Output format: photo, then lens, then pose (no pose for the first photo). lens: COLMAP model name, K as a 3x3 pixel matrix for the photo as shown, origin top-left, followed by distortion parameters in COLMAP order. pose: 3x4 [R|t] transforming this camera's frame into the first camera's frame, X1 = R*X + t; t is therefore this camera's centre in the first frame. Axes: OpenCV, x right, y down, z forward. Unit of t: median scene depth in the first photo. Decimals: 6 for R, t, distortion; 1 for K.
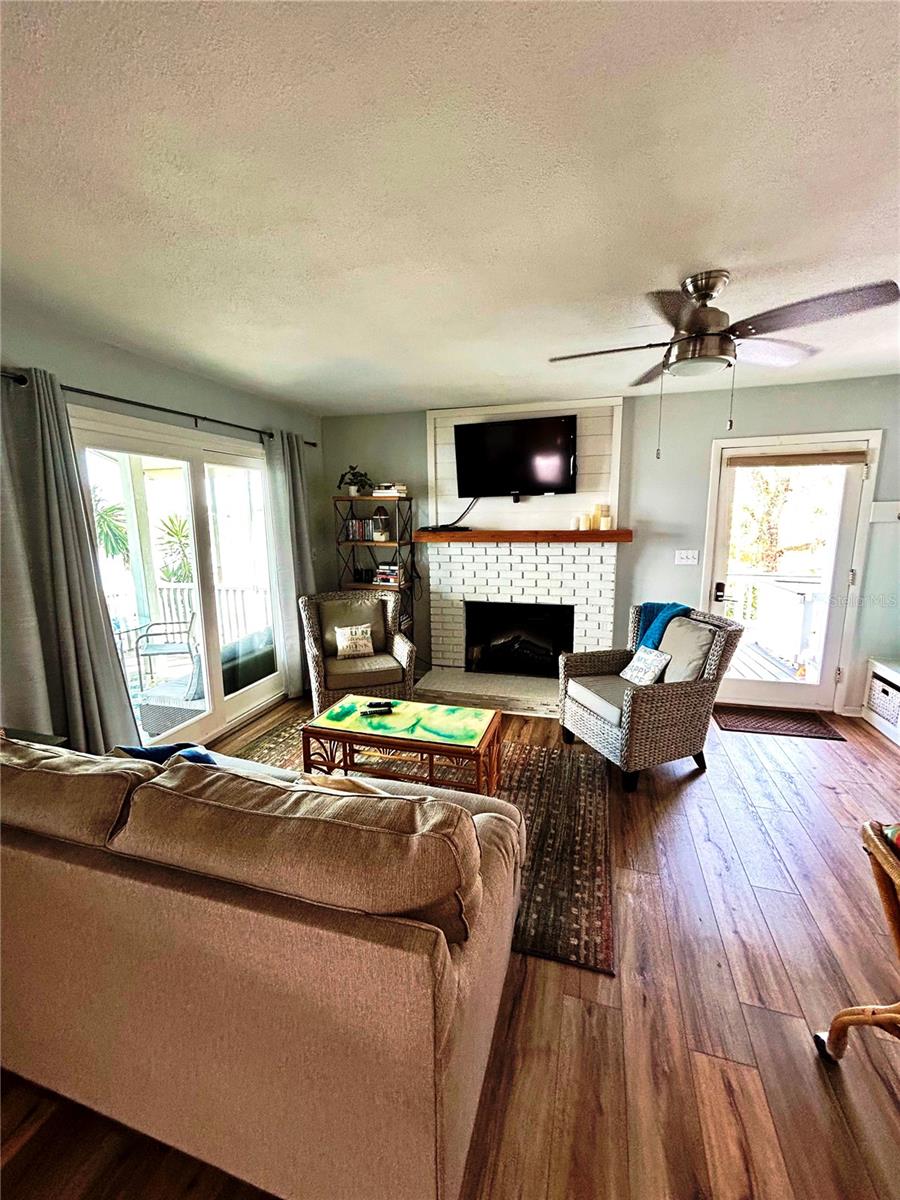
lens RADIAL K [[485.3, 0, 450.1], [0, 485.3, 597.8], [0, 0, 1]] dist [0.003859, 0.000286]
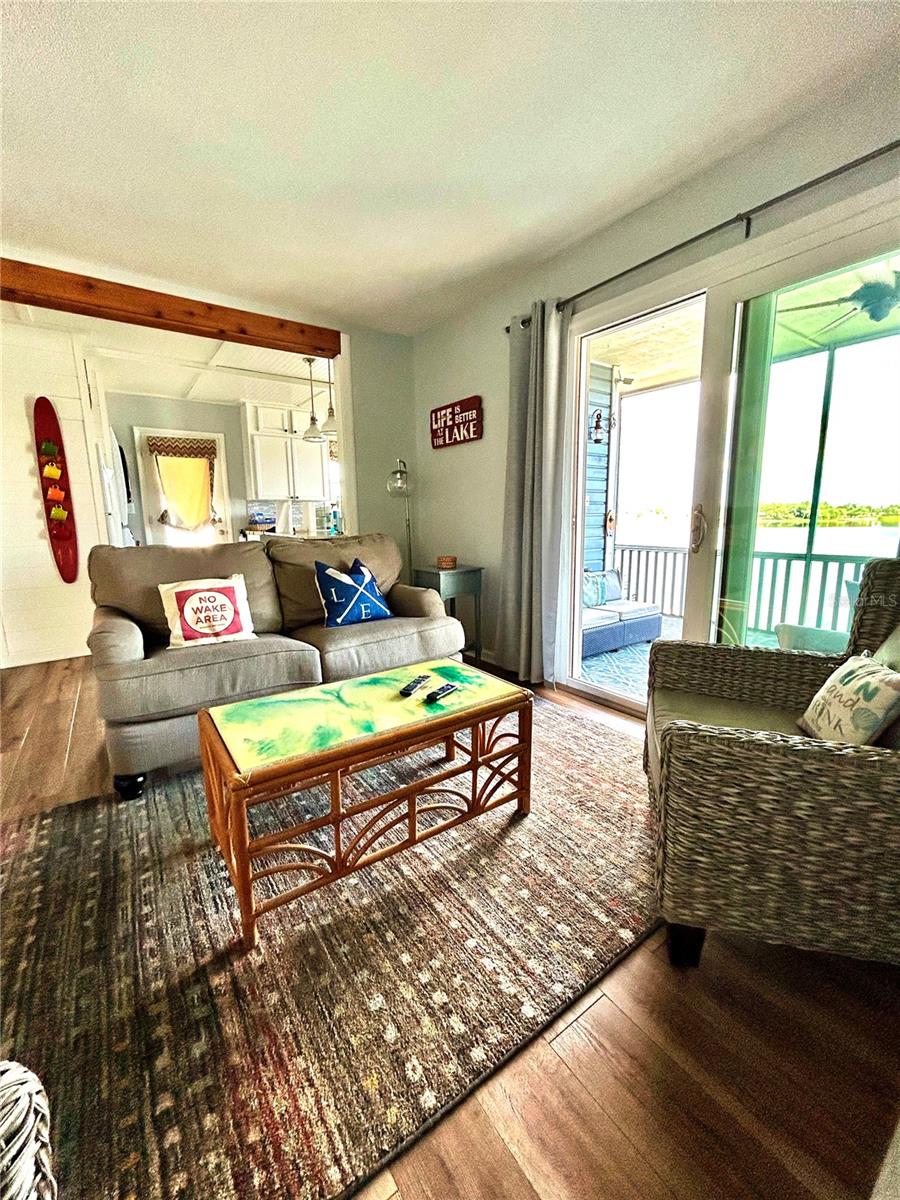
lens RADIAL K [[485.3, 0, 450.2], [0, 485.3, 599.5], [0, 0, 1]] dist [0.003859, 0.000286]
pose [[-0.616737, 0.162627, -0.770187, 0.294880], [-0.120039, 0.947553, 0.296200, -0.063763], [0.777963, 0.275130, -0.564869, 1.391652]]
